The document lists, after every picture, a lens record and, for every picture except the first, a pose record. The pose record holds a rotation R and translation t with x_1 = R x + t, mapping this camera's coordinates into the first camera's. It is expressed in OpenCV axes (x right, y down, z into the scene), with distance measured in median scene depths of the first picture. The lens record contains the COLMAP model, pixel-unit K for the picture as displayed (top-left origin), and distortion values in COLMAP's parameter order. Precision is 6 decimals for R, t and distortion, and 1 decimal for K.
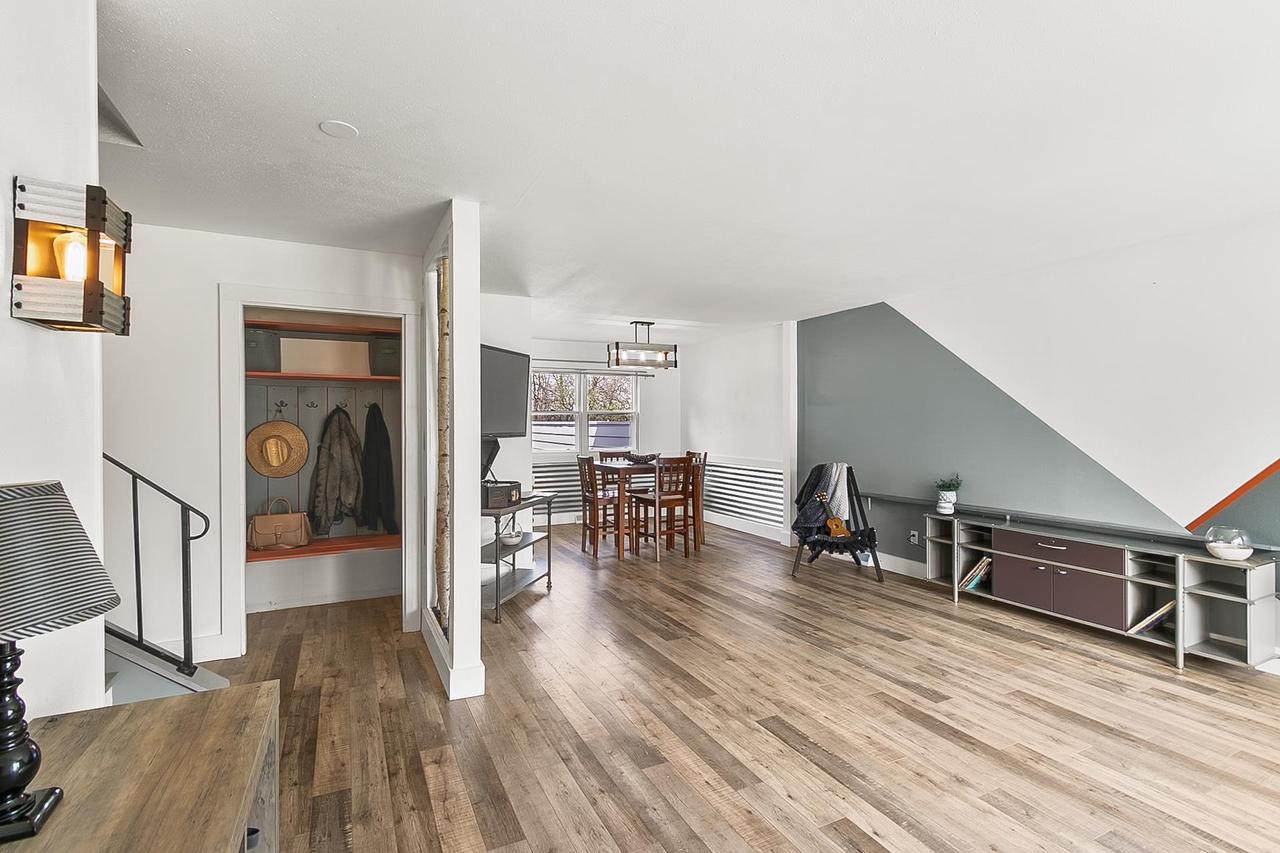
lens RADIAL K [[591.8, 0, 628.1], [0, 591.8, 432.6], [0, 0, 1]] dist [0.025366, -0.012654]
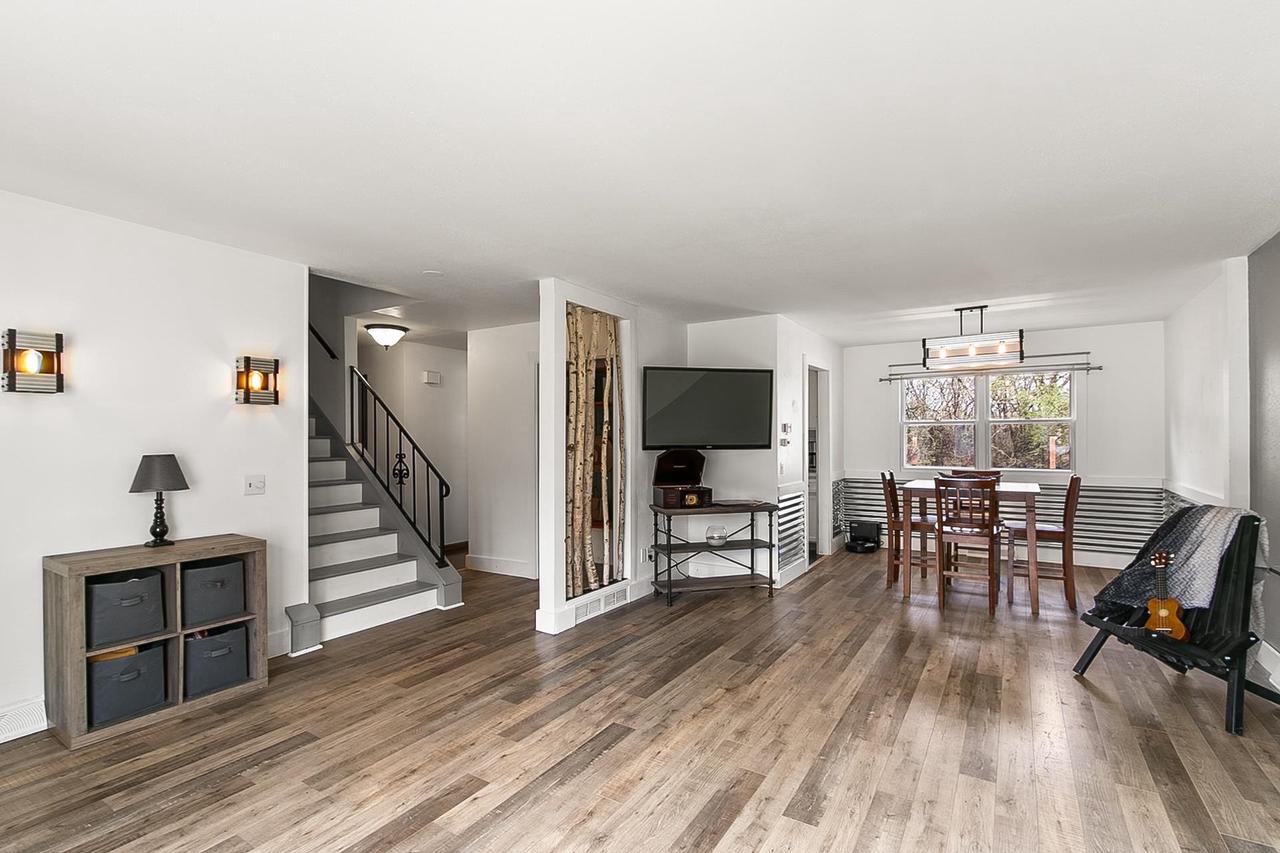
lens RADIAL K [[591.8, 0, 628.1], [0, 591.8, 432.6], [0, 0, 1]] dist [0.025366, -0.012654]
pose [[0.515985, -0.007089, -0.856568, 1.037464], [-0.009585, 0.999855, -0.014049, -0.007733], [0.856544, 0.015459, 0.515843, 0.440465]]
